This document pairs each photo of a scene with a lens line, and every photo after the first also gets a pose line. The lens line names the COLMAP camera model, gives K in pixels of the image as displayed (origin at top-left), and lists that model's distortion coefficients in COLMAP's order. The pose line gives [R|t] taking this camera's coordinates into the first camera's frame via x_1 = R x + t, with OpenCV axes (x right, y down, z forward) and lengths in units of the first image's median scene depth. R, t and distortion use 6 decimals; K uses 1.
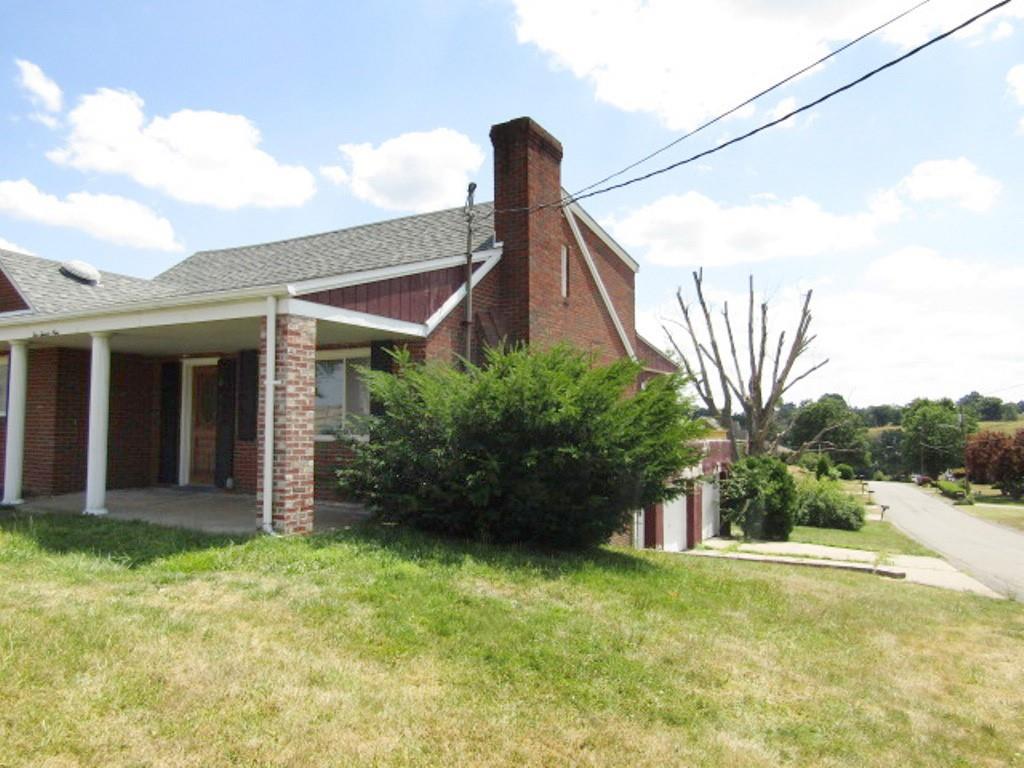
lens RADIAL K [[744.1, 0, 514.8], [0, 744.1, 385.4], [0, 0, 1]] dist [0.009144, -0.006450]
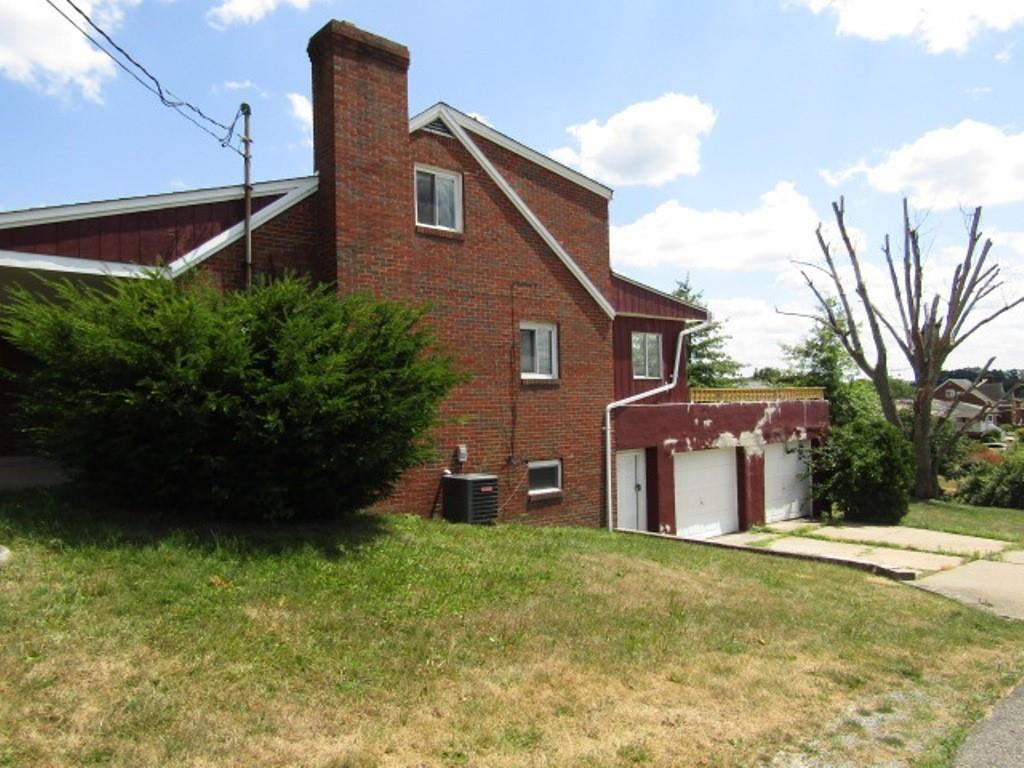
lens RADIAL K [[744.1, 0, 514.8], [0, 744.1, 385.4], [0, 0, 1]] dist [0.009144, -0.006450]
pose [[0.944352, -0.035830, -0.326978, 0.250928], [0.045636, 0.998708, 0.022364, 0.025606], [0.325755, -0.036042, 0.944767, 0.129844]]
